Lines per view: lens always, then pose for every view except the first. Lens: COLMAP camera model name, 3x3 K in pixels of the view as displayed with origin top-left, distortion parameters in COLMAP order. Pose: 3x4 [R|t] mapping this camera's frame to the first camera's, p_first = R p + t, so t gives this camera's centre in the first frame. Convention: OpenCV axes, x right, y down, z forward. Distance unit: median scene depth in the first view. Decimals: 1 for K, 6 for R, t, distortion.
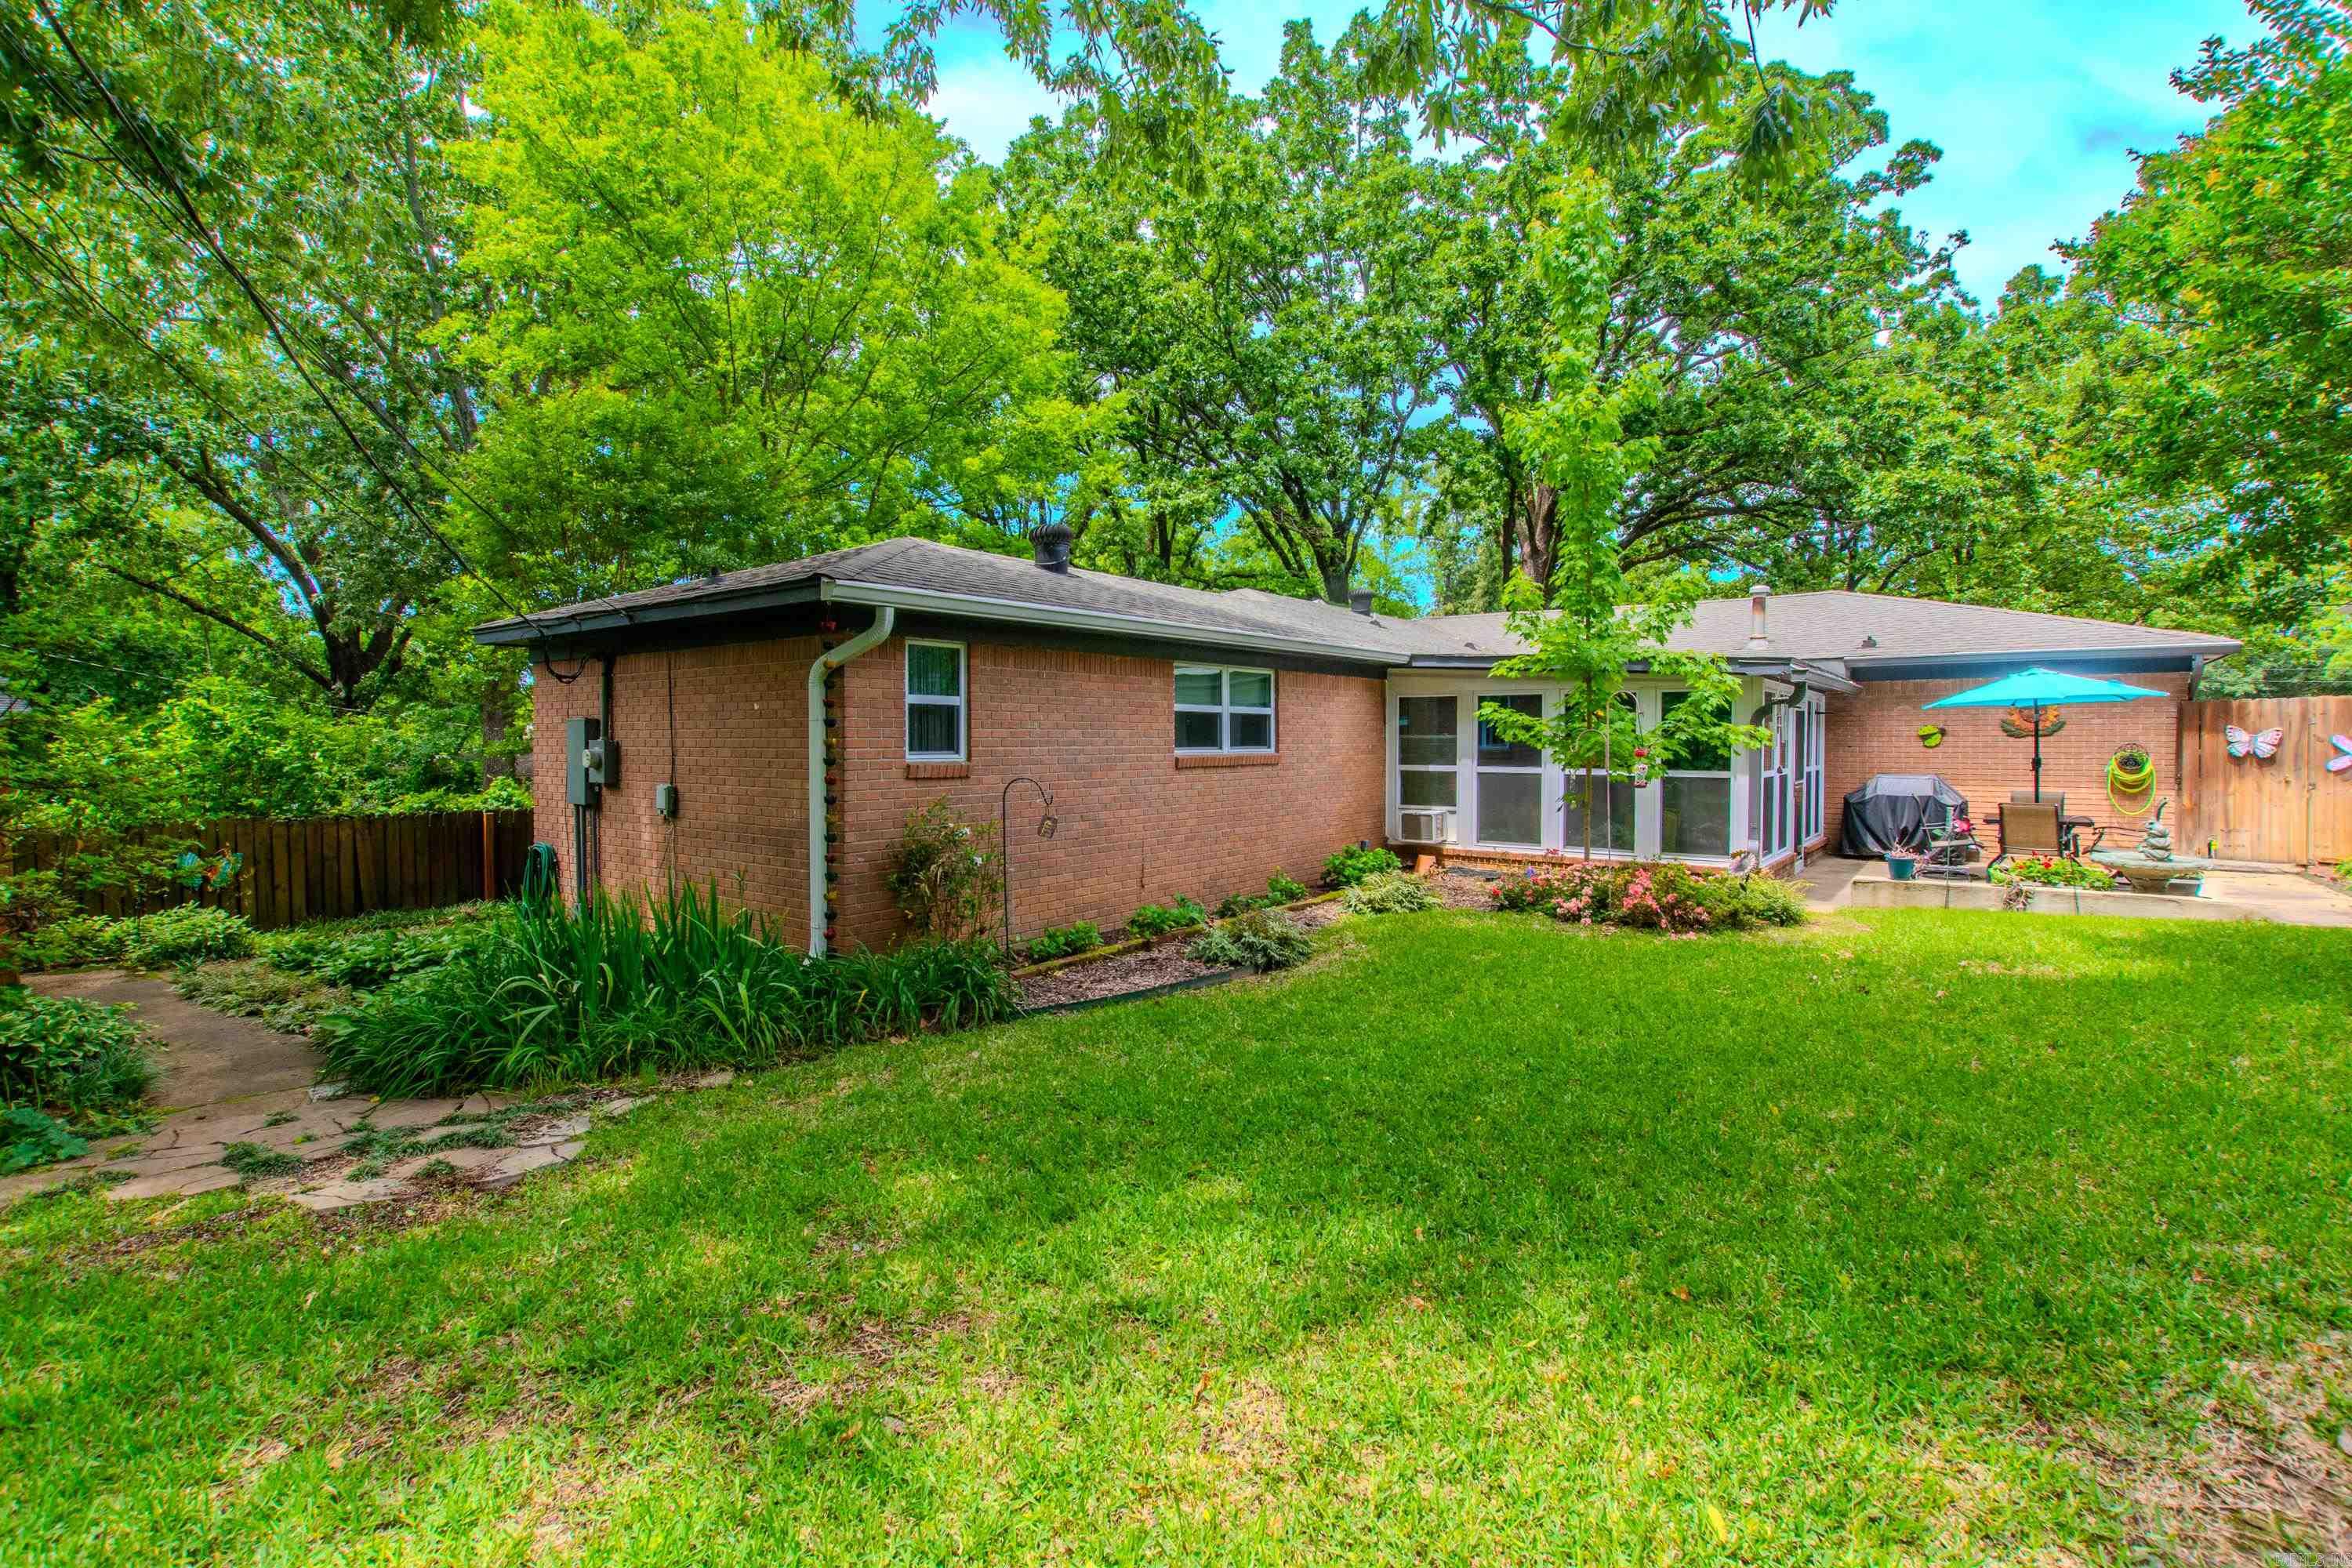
lens RADIAL K [[1060.1, 0, 1176.0], [0, 1060.1, 784.0], [0, 0, 1]] dist [0.003000, -0.000257]
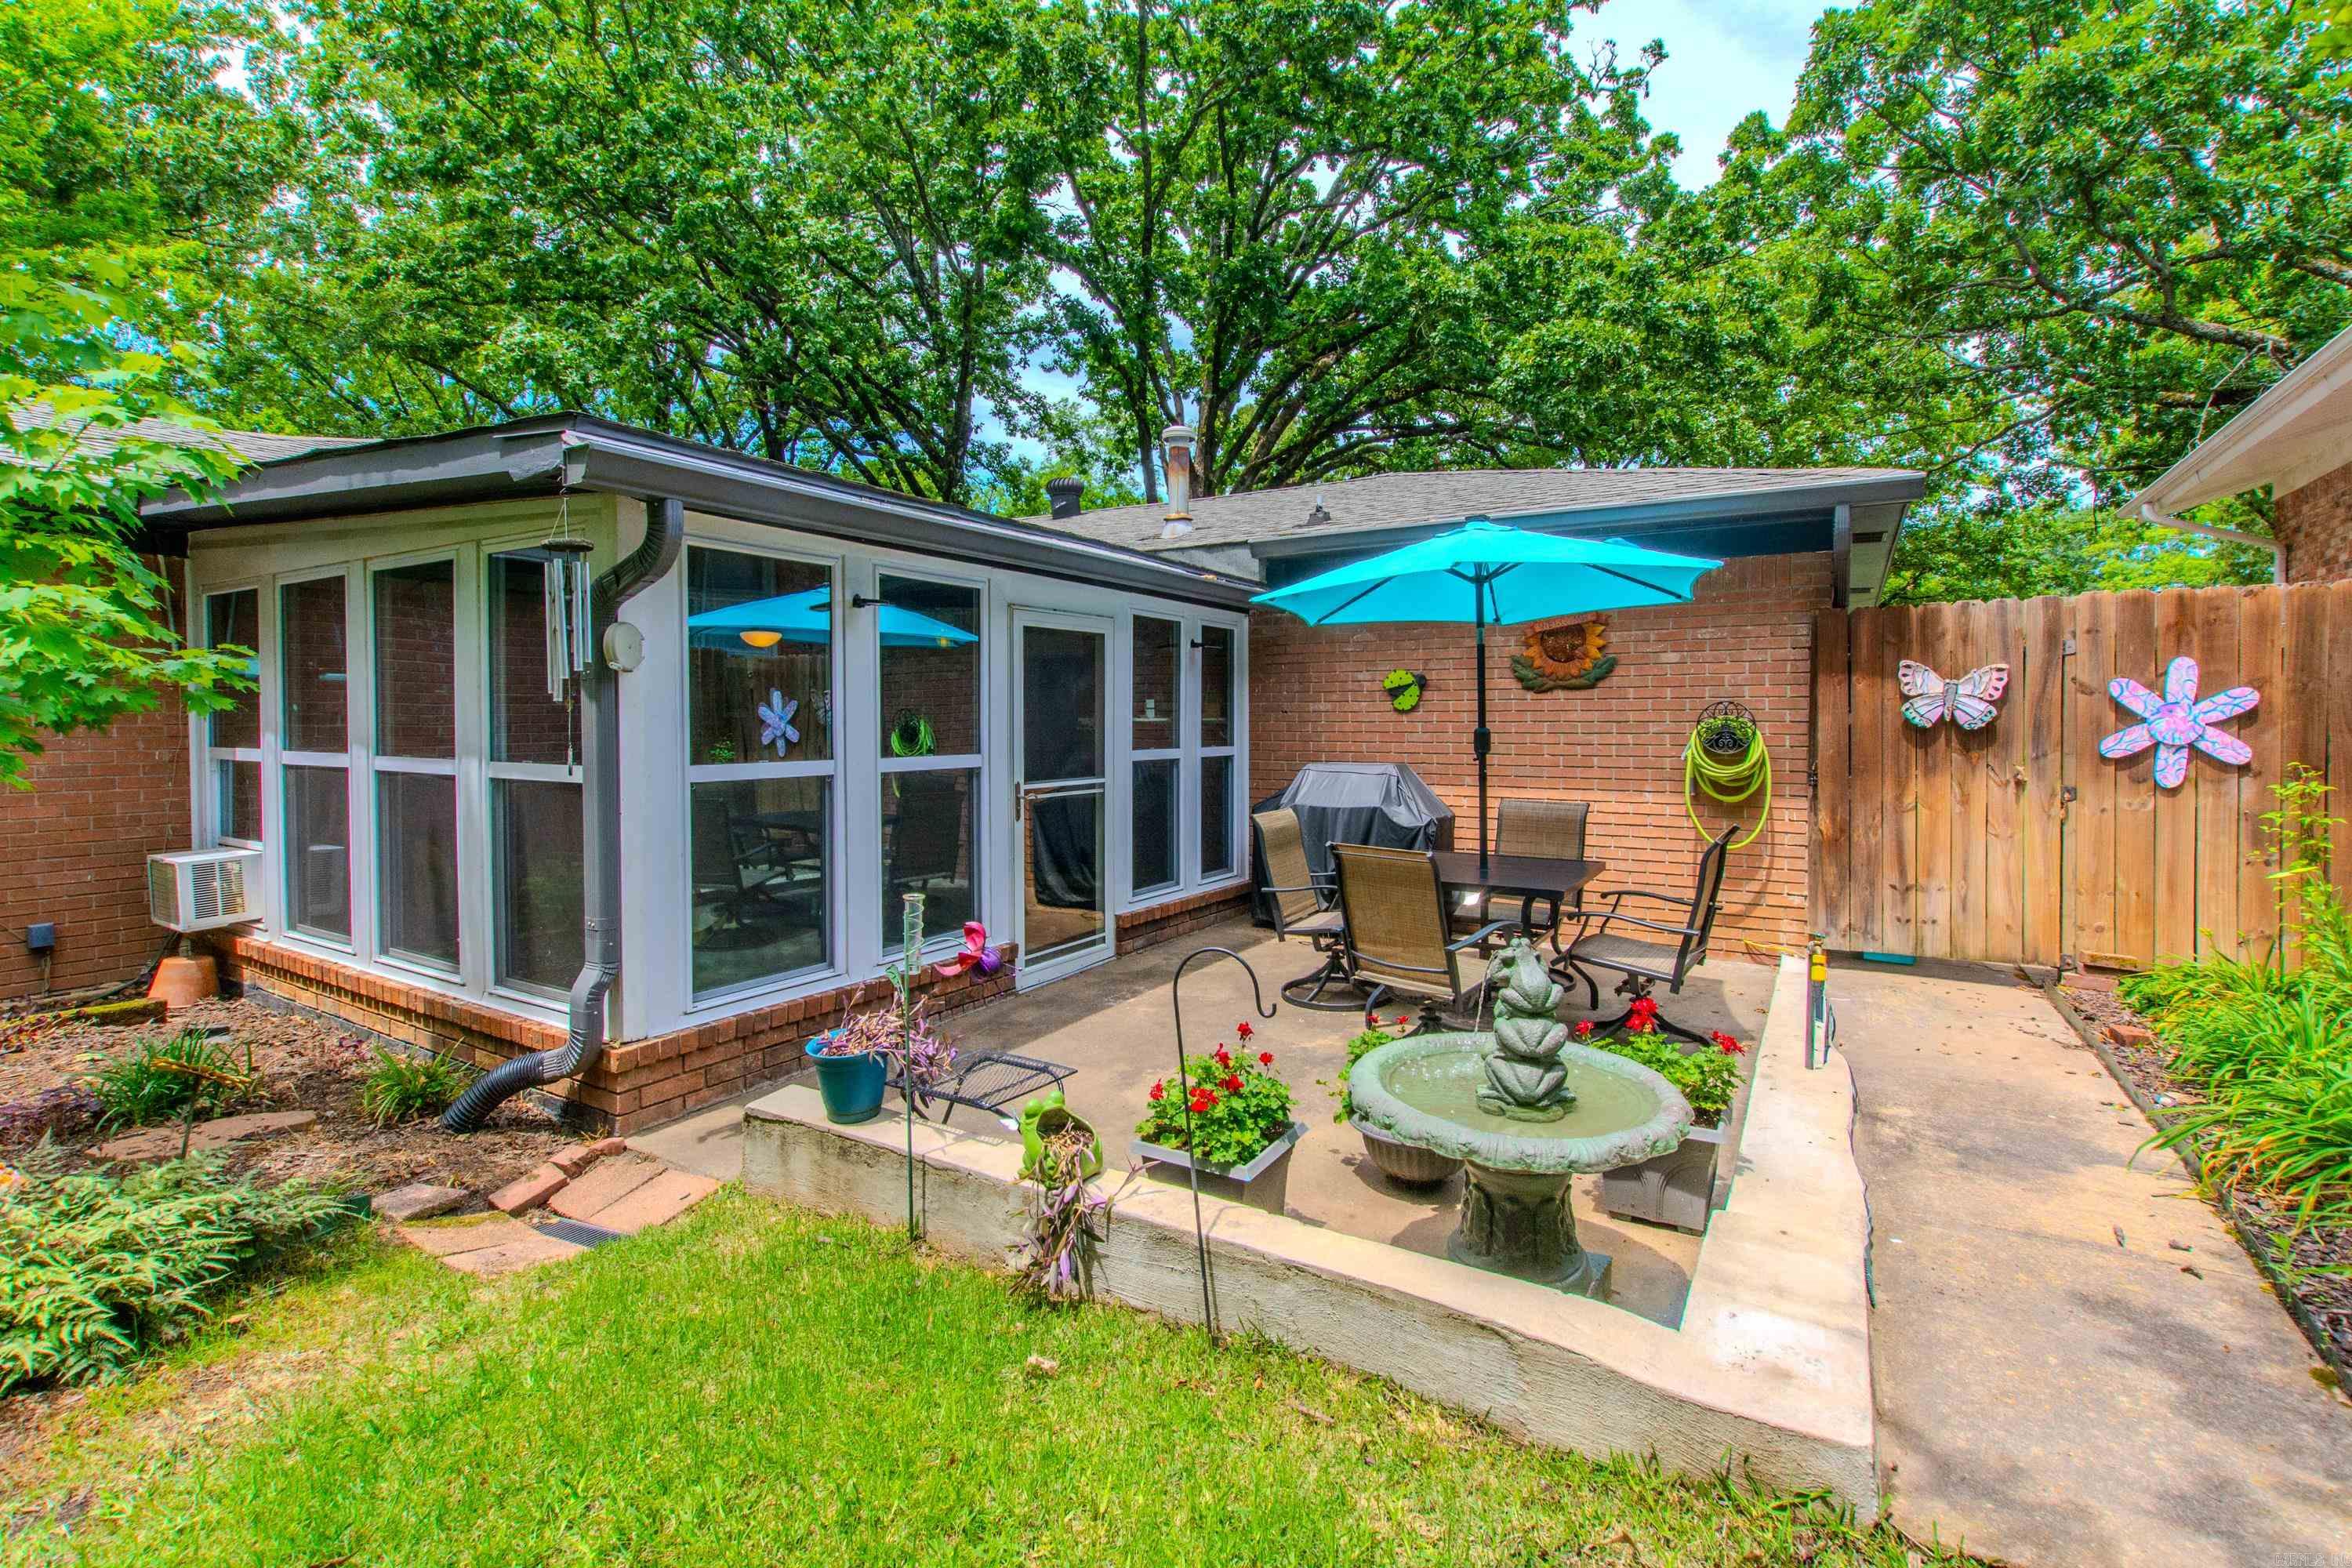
lens RADIAL K [[1051.6, 0, 1181.8], [0, 1051.6, 753.0], [0, 0, 1]] dist [0.028908, 0.000019]
pose [[0.993297, 0.000430, 0.115588, 0.602304], [0.001140, 0.999908, -0.013512, -0.008632], [-0.115583, 0.013553, 0.993205, 0.555264]]
